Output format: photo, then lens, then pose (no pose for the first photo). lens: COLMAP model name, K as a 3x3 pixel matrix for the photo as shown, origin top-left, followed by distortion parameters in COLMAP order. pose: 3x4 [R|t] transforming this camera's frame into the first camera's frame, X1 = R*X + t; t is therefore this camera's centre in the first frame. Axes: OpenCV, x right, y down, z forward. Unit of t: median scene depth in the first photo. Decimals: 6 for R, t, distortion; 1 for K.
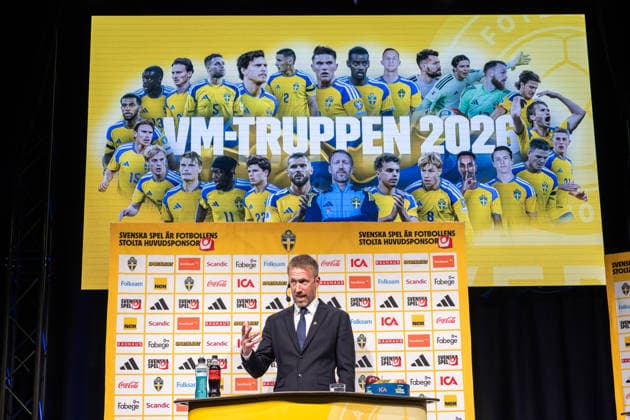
lens RADIAL K [[1116.8, 0, 333.6], [0, 1116.8, 211.0], [0, 0, 1]] dist [-0.005259, 0.029029]
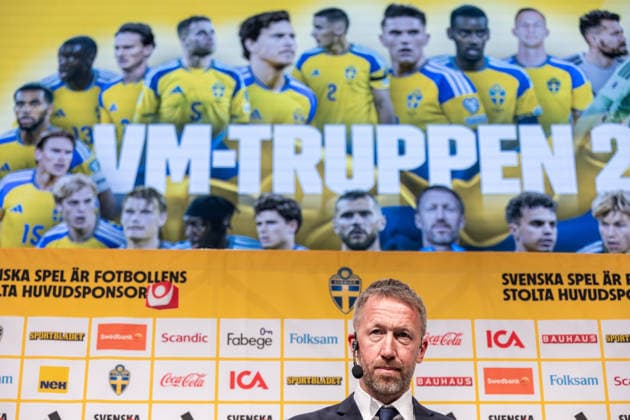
lens RADIAL K [[1489.0, 0, 331.1], [0, 1489.0, 210.4], [0, 0, 1]] dist [0.049826, -0.481161]
pose [[0.999619, -0.004174, -0.027296, -0.024348], [-0.001599, 0.978105, -0.208107, 0.098182], [0.027566, 0.208071, 0.977725, 0.337410]]
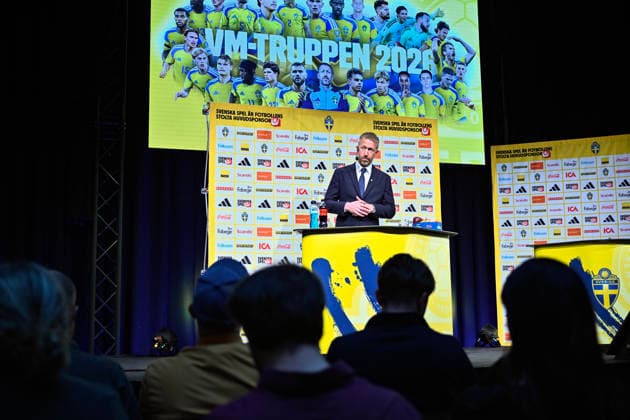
lens RADIAL K [[738.8, 0, 315.8], [0, 738.8, 193.2], [0, 0, 1]] dist [-0.013383, -0.000893]
pose [[0.964928, 0.044753, 0.258671, -0.248668], [-0.073647, 0.991940, 0.103111, 0.015674], [-0.251972, -0.118545, 0.960446, 0.054294]]
